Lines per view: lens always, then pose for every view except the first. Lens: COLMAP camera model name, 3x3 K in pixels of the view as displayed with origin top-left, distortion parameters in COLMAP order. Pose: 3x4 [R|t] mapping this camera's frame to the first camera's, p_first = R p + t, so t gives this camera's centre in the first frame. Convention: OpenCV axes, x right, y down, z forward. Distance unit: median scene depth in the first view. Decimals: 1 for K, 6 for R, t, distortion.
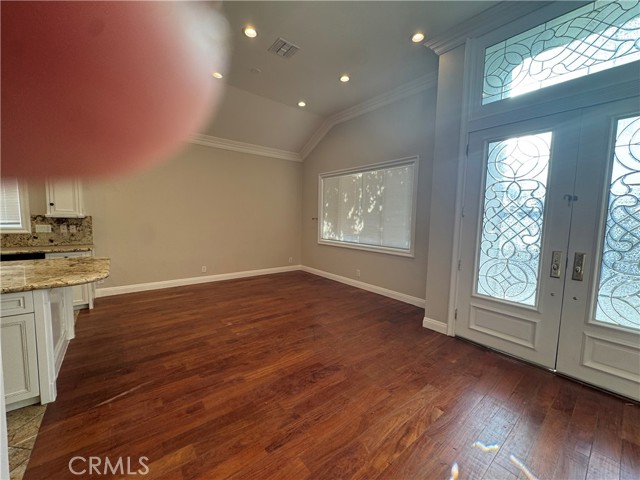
lens RADIAL K [[257.9, 0, 319.0], [0, 257.9, 242.2], [0, 0, 1]] dist [-0.001239, -0.001163]
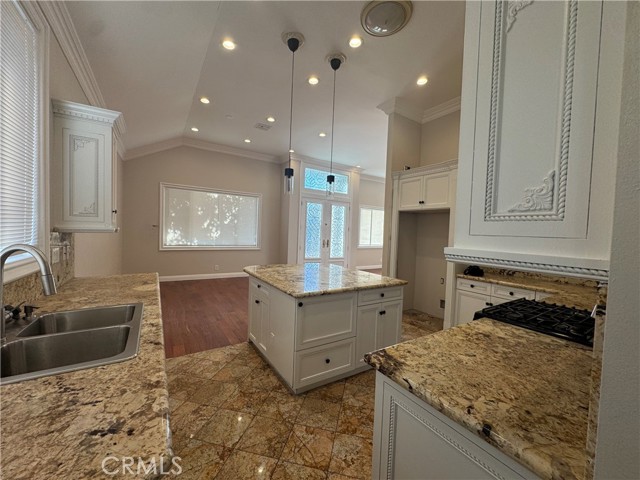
lens RADIAL K [[257.9, 0, 322.1], [0, 257.9, 241.9], [0, 0, 1]] dist [-0.001239, -0.001163]
pose [[0.115561, -0.052213, 0.991927, -1.334252], [0.058888, 0.997221, 0.045631, -0.057835], [-0.991553, 0.053139, 0.118314, 0.356554]]
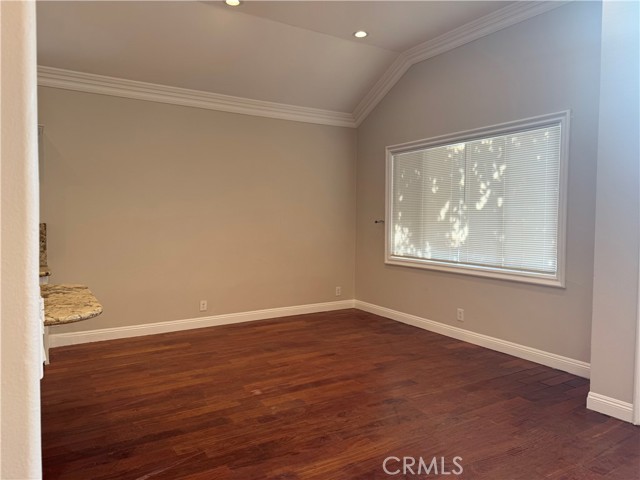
lens RADIAL K [[455.3, 0, 314.1], [0, 455.3, 243.1], [0, 0, 1]] dist [0.059344, -0.071830]
pose [[0.992259, -0.009104, -0.123848, -0.052476], [0.004002, 0.999135, -0.041384, 0.001354], [0.124118, 0.040568, 0.991438, -0.077677]]
